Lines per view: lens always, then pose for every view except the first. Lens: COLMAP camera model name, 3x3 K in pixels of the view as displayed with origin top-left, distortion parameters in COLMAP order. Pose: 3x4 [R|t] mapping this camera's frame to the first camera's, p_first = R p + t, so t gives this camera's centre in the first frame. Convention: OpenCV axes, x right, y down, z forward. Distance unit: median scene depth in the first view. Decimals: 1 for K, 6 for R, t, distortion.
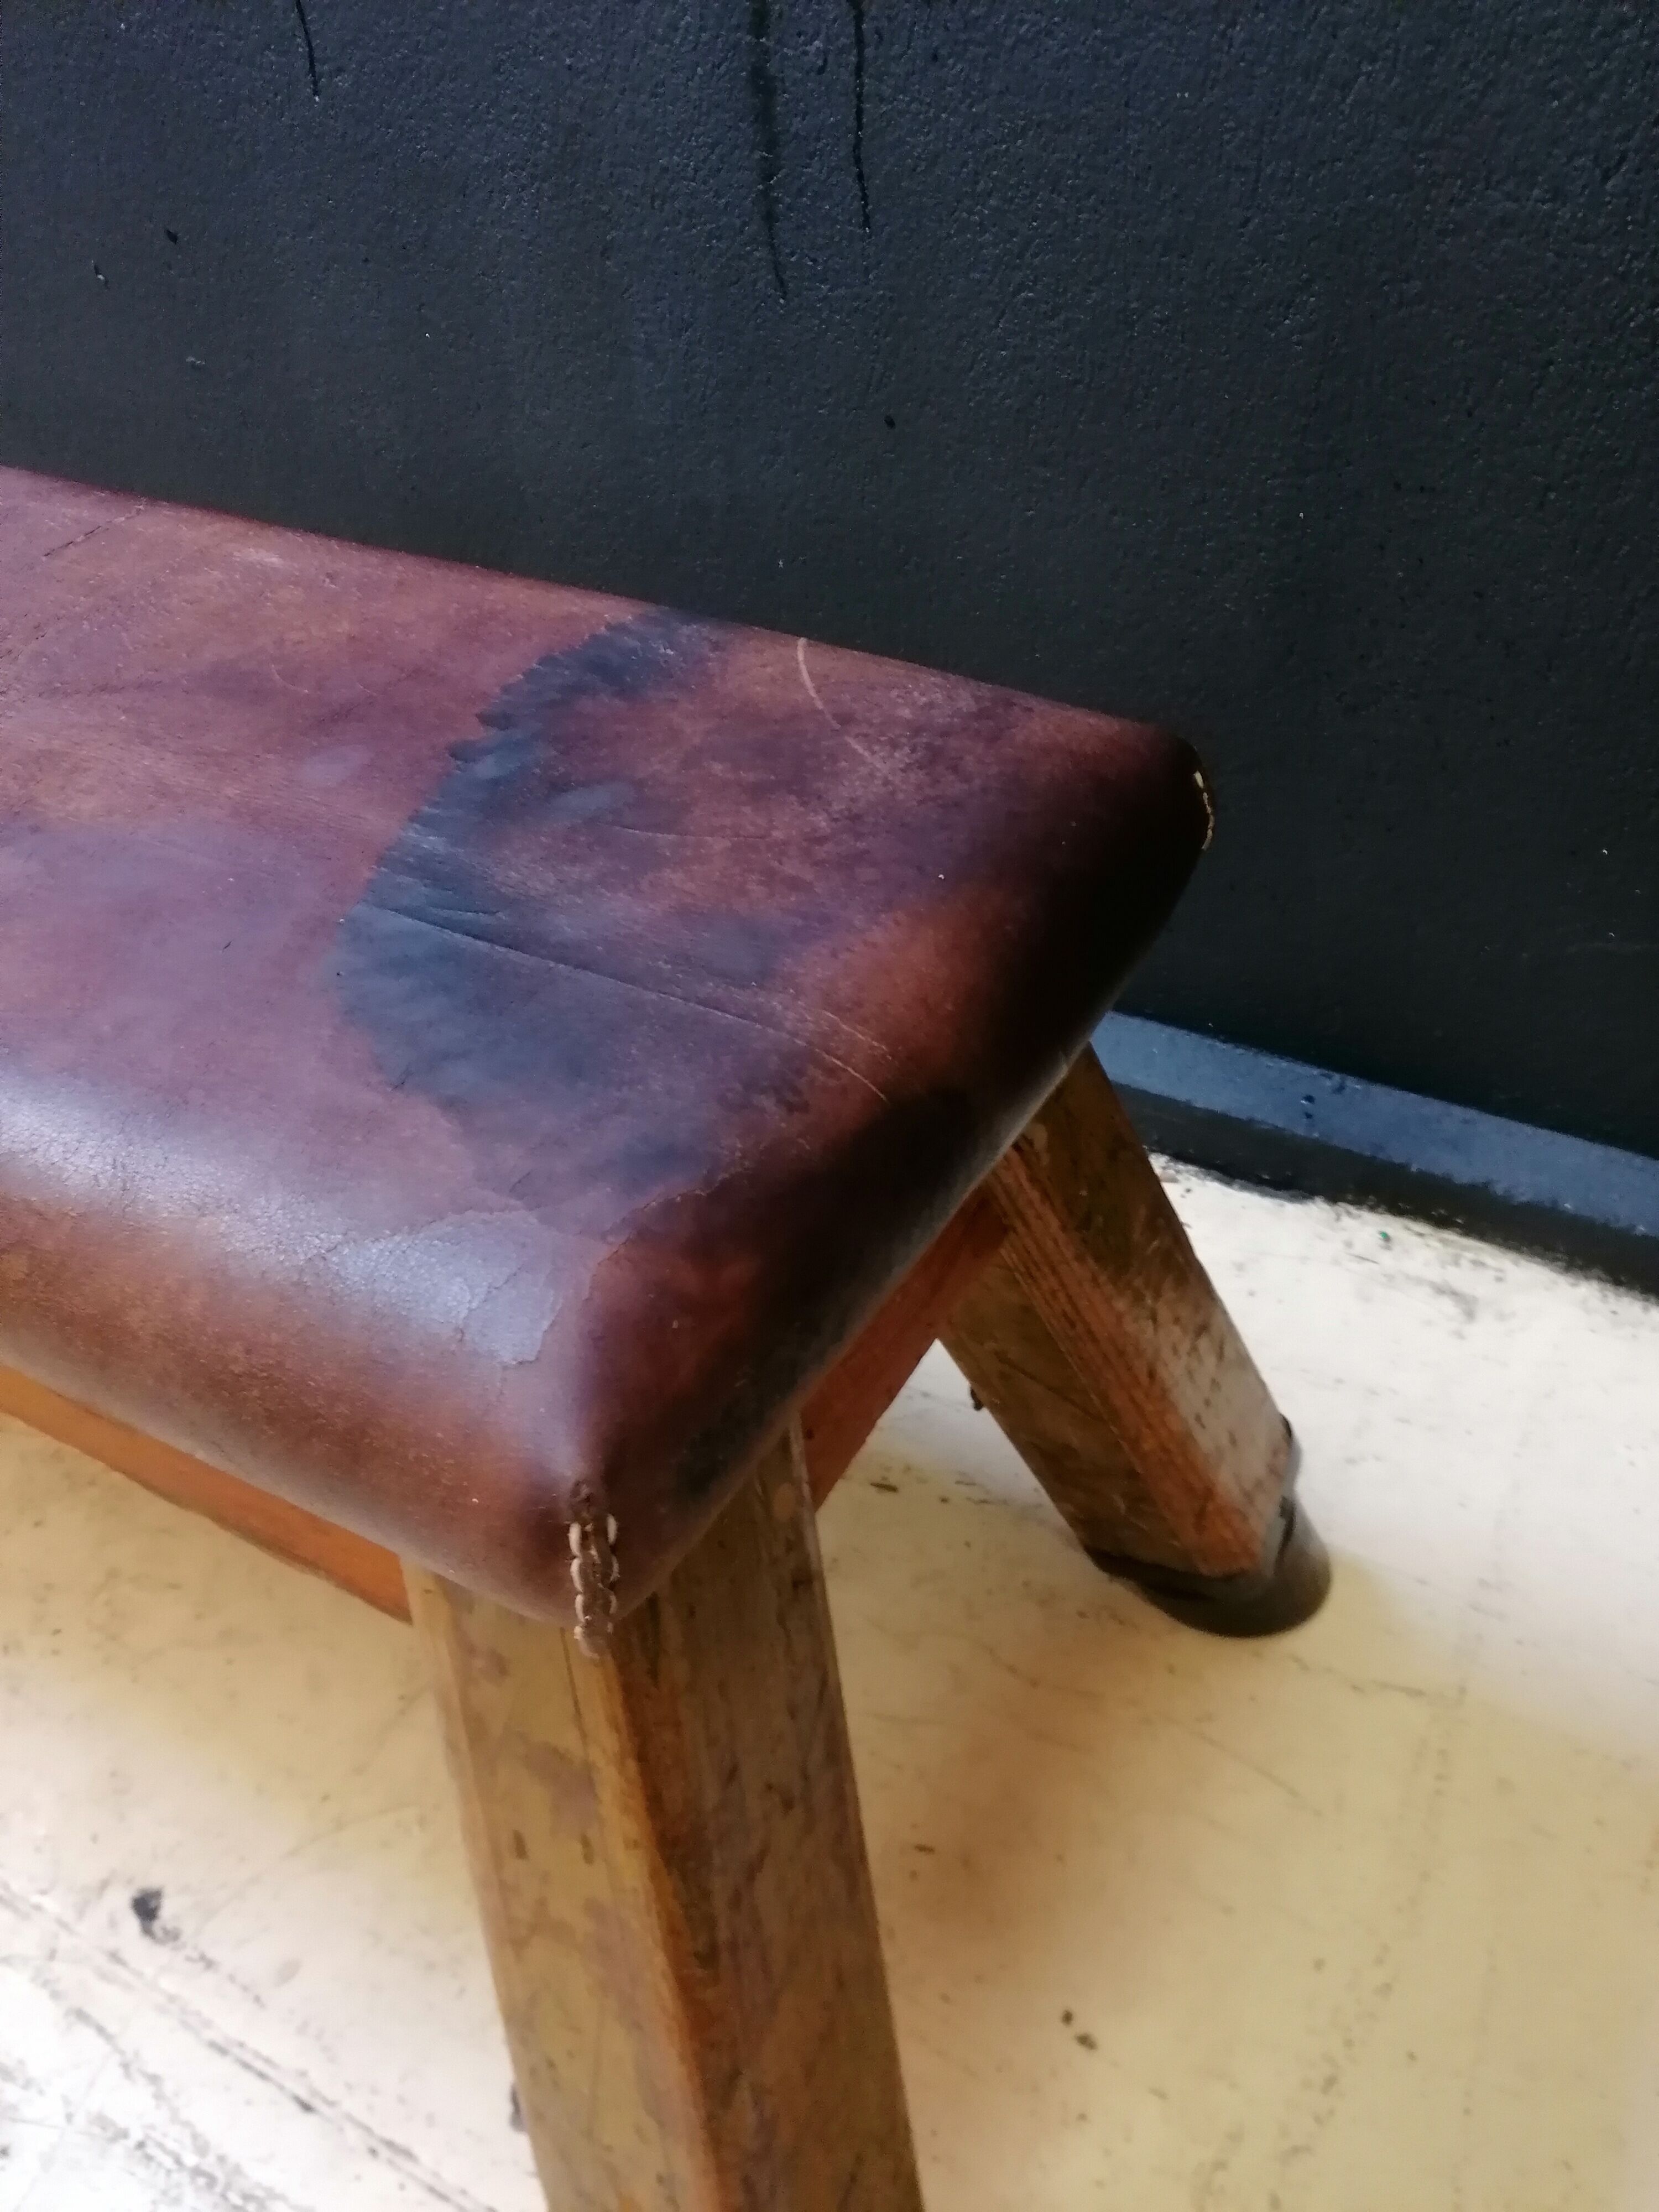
lens RADIAL K [[1663.2, 0, 830.8], [0, 1663.2, 1107.4], [0, 0, 1]] dist [0.080985, -0.109805]
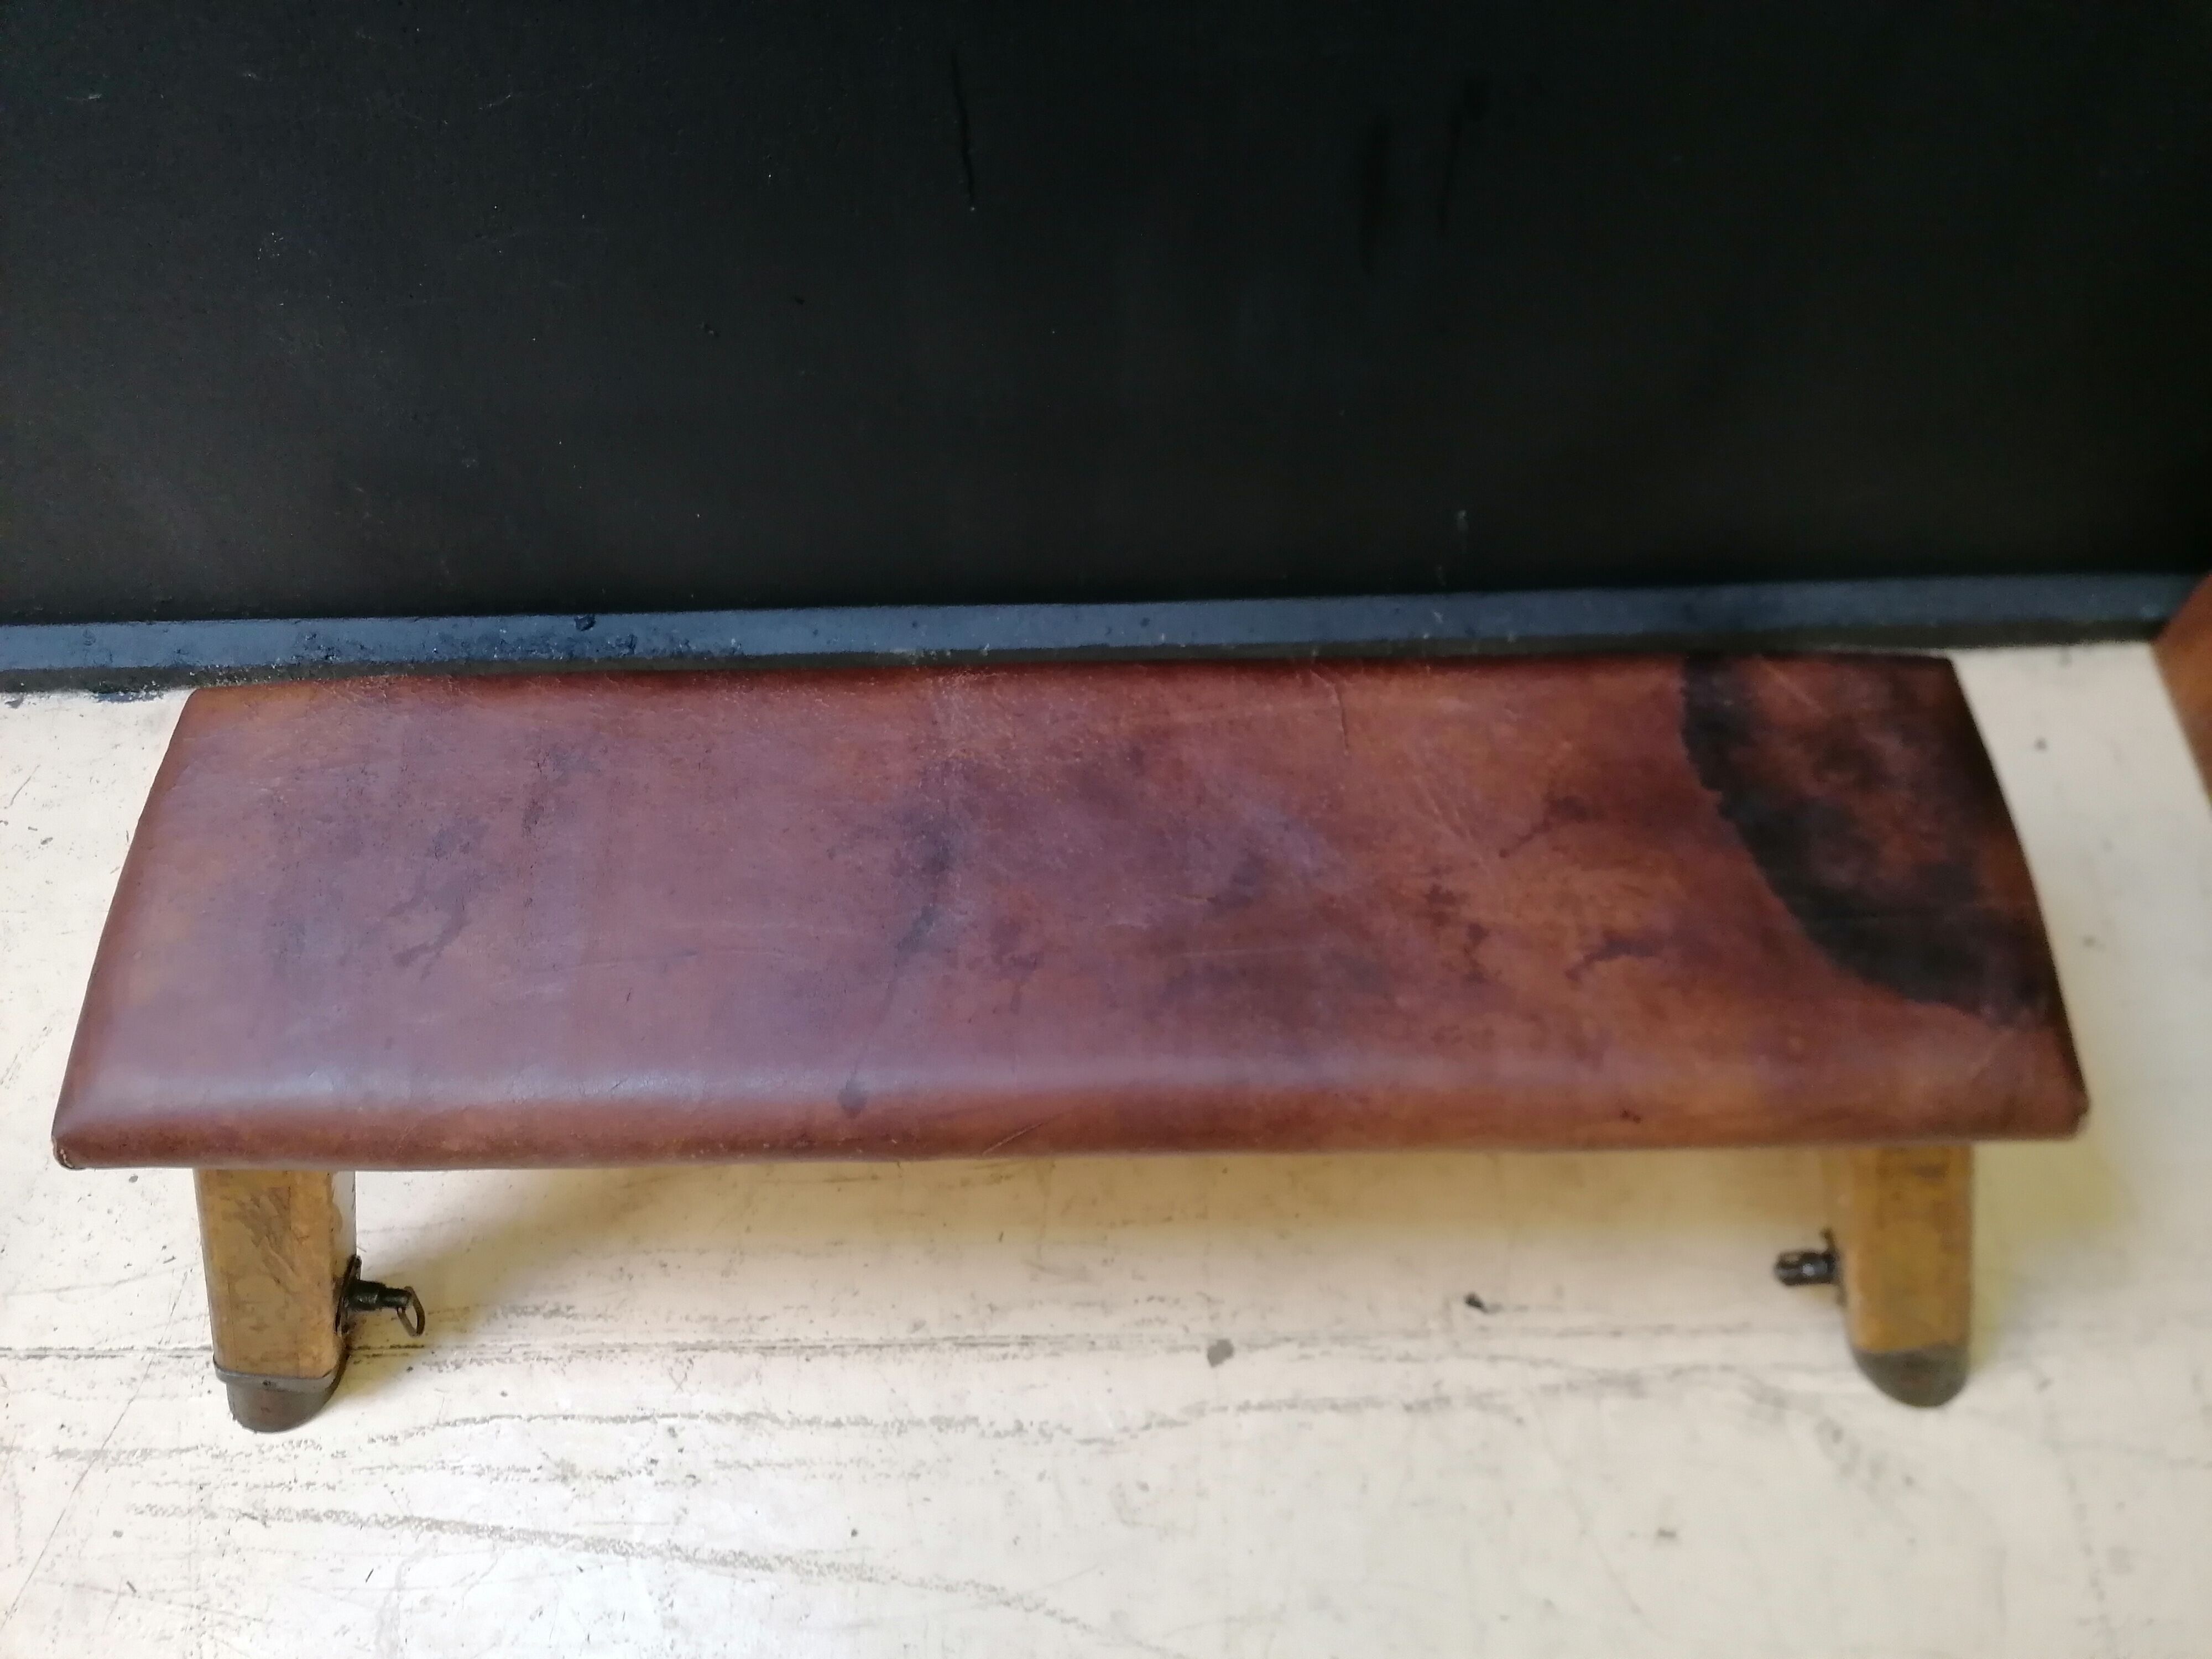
lens RADIAL K [[1652.6, 0, 1106.0], [0, 1652.6, 825.5], [0, 0, 1]] dist [0.094227, -0.123931]
pose [[0.868281, -0.424140, 0.257281, -1.034183], [0.310016, 0.868825, 0.386049, -0.895735], [-0.387271, -0.255437, 0.885874, -0.425880]]
